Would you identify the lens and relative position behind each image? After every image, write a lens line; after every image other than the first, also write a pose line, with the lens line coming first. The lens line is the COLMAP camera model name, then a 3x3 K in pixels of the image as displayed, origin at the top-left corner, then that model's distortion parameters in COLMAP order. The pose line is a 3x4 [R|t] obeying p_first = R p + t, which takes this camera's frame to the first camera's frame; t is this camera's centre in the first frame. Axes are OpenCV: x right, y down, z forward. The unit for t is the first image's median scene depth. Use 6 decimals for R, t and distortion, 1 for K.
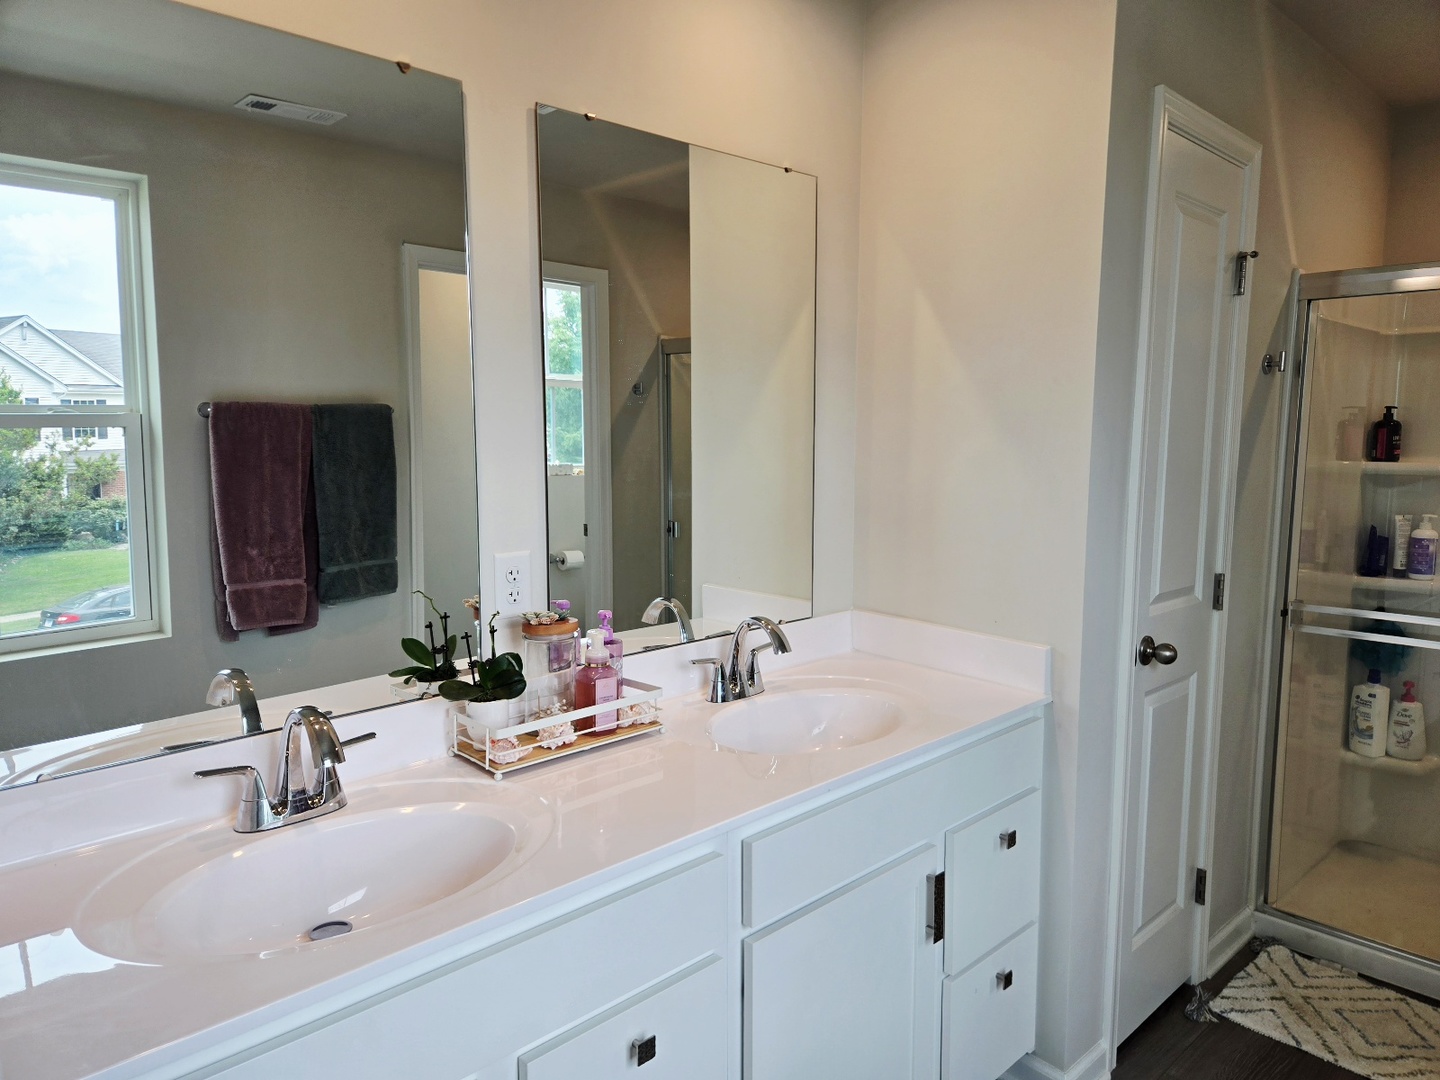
lens RADIAL K [[963.7, 0, 718.8], [0, 963.7, 538.1], [0, 0, 1]] dist [0.043892, -0.044918]
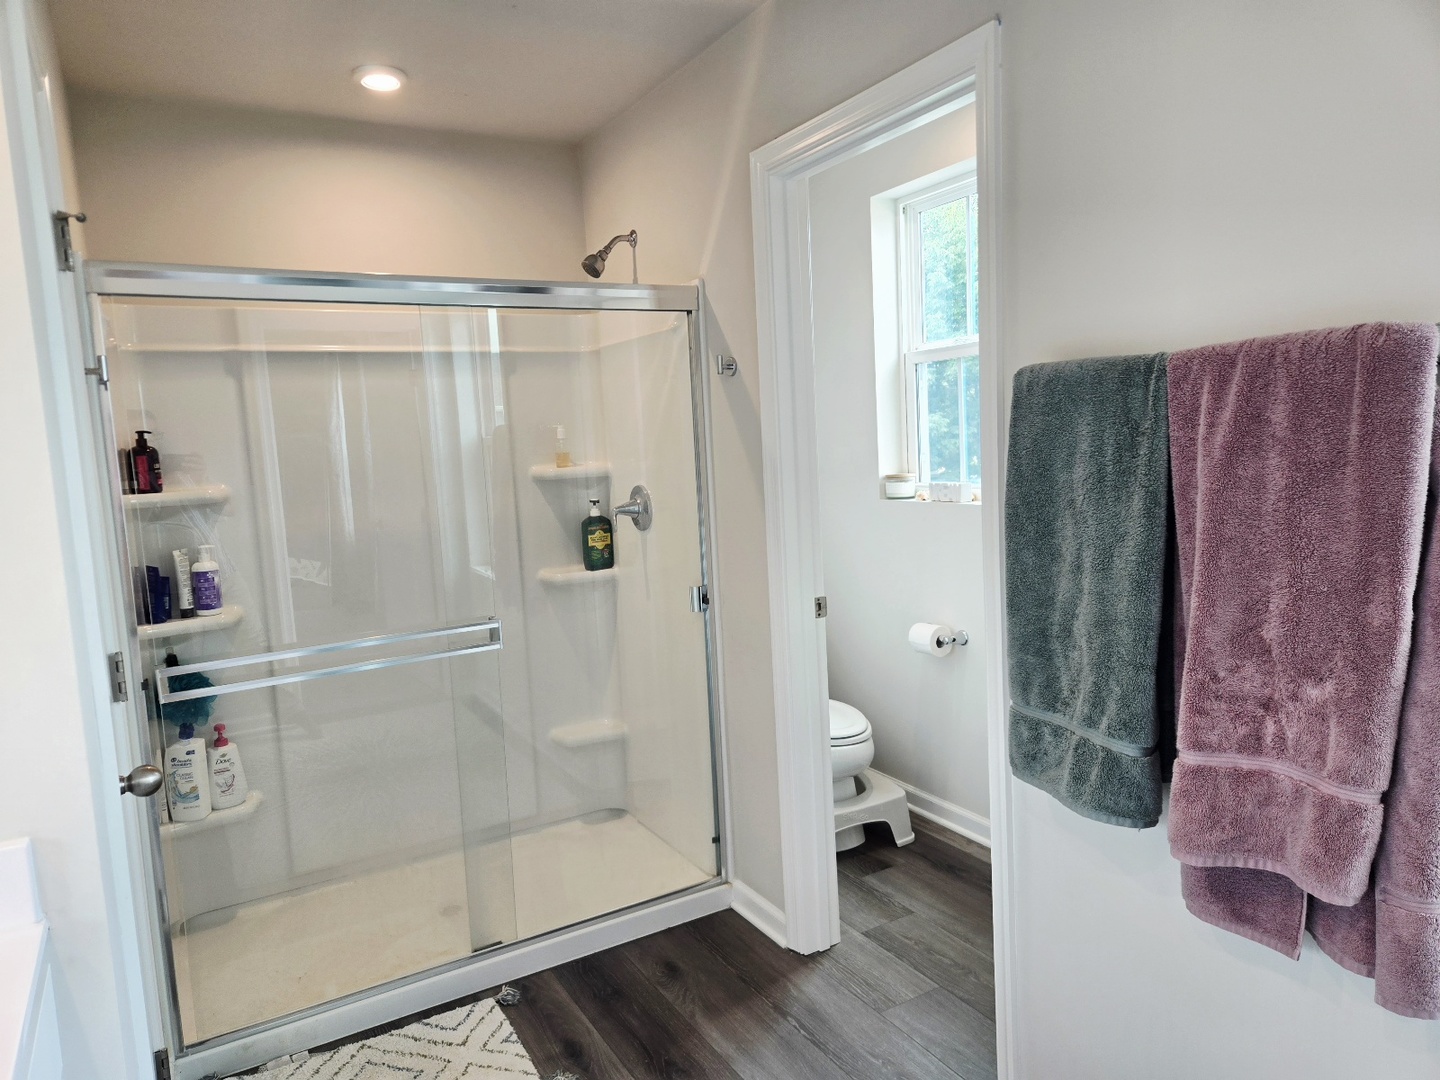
lens RADIAL K [[963.7, 0, 721.0], [0, 963.7, 538.2], [0, 0, 1]] dist [0.043892, -0.044918]
pose [[0.227765, -0.117465, 0.966605, -0.059850], [0.162108, 0.983417, 0.081310, -0.025826], [-0.960127, 0.138175, 0.243030, 0.290317]]
